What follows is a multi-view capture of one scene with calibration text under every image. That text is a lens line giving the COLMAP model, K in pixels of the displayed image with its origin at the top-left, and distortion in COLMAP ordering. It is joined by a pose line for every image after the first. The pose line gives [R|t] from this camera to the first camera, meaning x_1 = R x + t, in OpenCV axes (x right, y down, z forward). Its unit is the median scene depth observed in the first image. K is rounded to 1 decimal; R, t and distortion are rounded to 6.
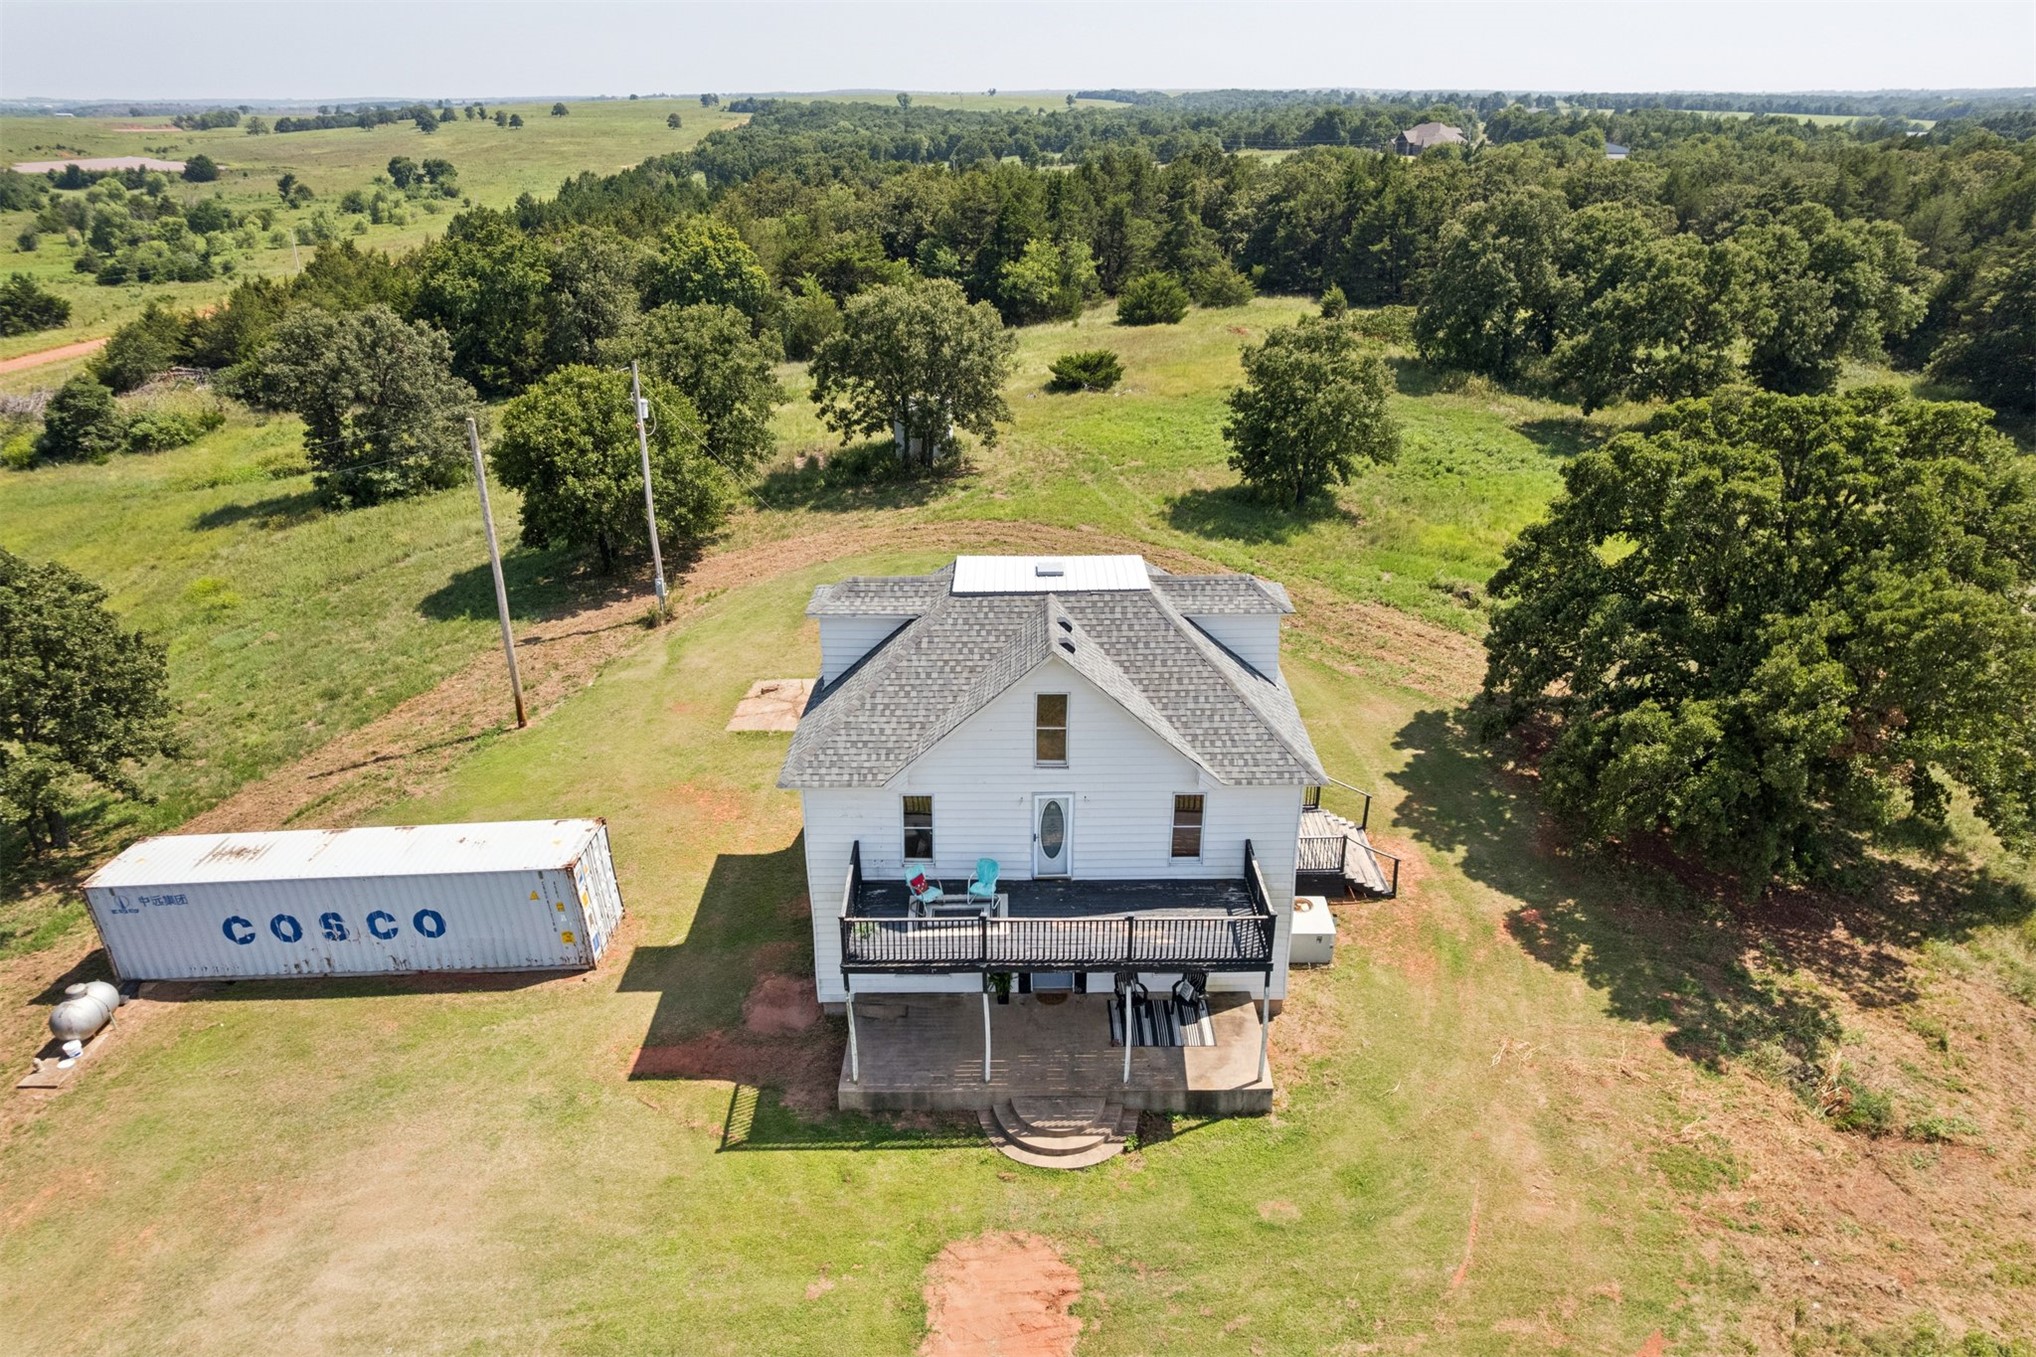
lens RADIAL K [[1387.0, 0, 1014.5], [0, 1387.0, 706.5], [0, 0, 1]] dist [-0.084314, 0.069363]
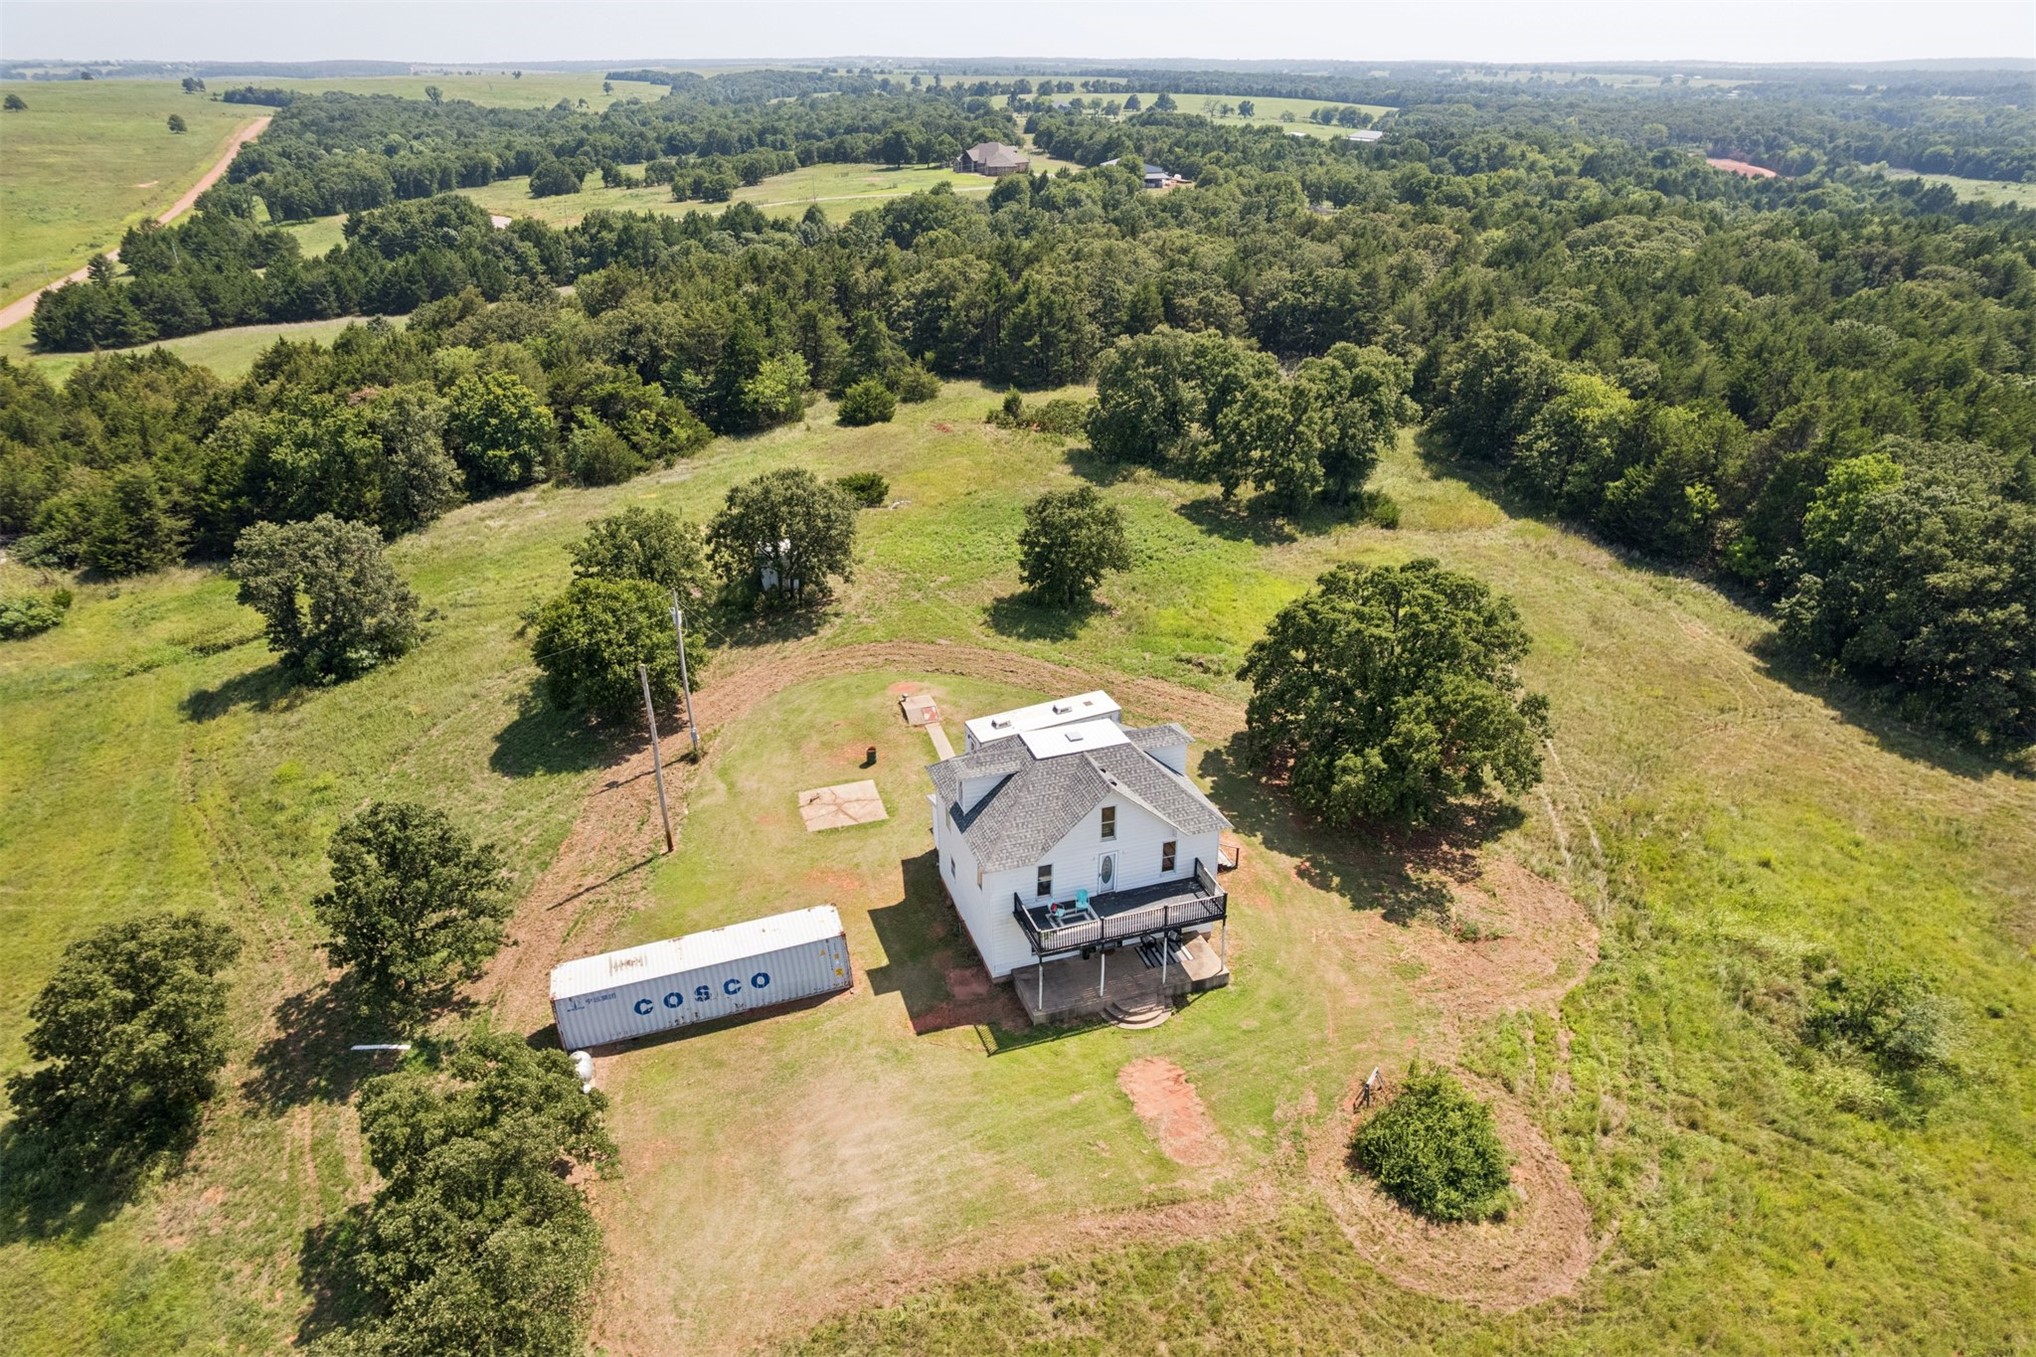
lens RADIAL K [[1387.0, 0, 1014.5], [0, 1387.0, 706.5], [0, 0, 1]] dist [-0.084314, 0.069363]
pose [[0.947044, -0.140957, 0.288510, -0.638006], [0.131131, 0.989936, 0.053210, -0.267568], [-0.293107, -0.012559, 0.955997, -0.875989]]
